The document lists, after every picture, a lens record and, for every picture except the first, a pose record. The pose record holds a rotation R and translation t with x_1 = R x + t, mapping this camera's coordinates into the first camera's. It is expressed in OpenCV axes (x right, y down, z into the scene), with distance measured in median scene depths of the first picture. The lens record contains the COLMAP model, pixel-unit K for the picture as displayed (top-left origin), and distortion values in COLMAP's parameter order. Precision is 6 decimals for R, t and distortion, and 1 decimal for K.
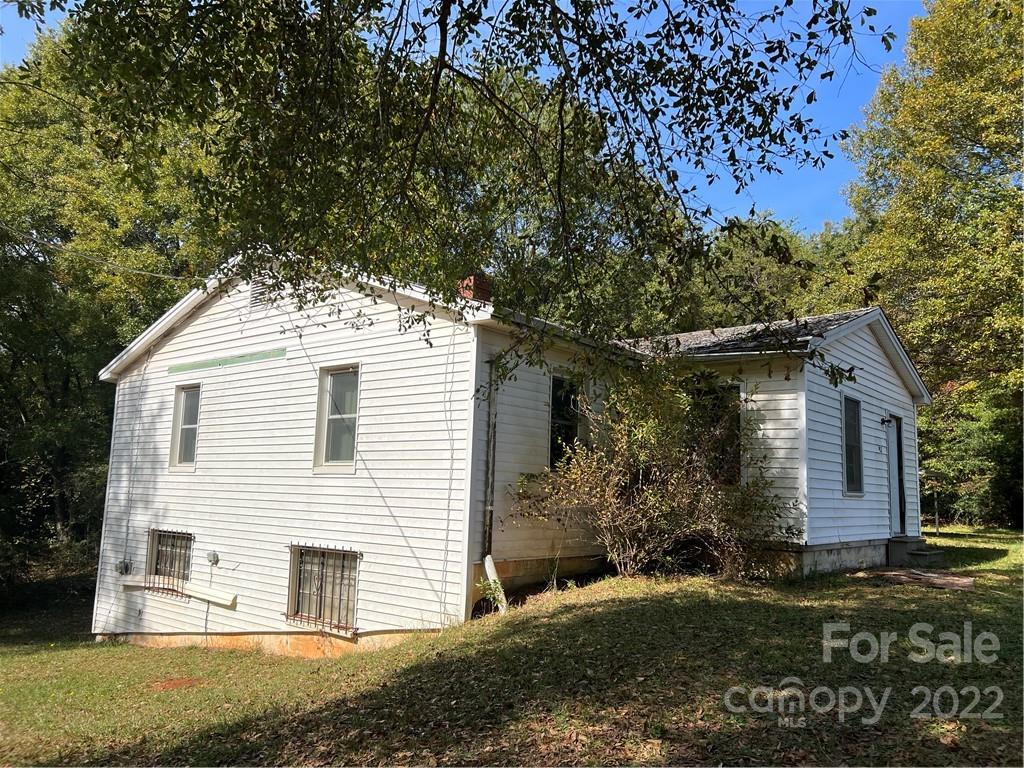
lens RADIAL K [[779.2, 0, 512.0], [0, 779.2, 384.0], [0, 0, 1]] dist [0.002615, 0.000703]
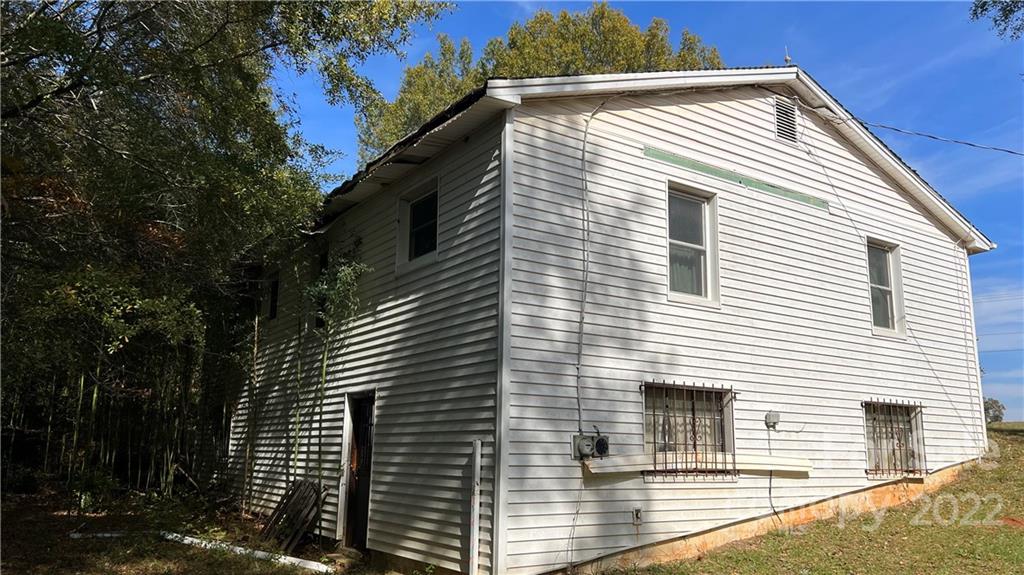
lens RADIAL K [[785.8, 0, 512.0], [0, 785.8, 287.5], [0, 0, 1]] dist [0.001578, -0.002539]
pose [[0.286306, 0.172668, 0.942451, -1.207352], [-0.142743, 0.980337, -0.136246, 0.229447], [-0.947446, -0.095521, 0.305324, 0.981662]]
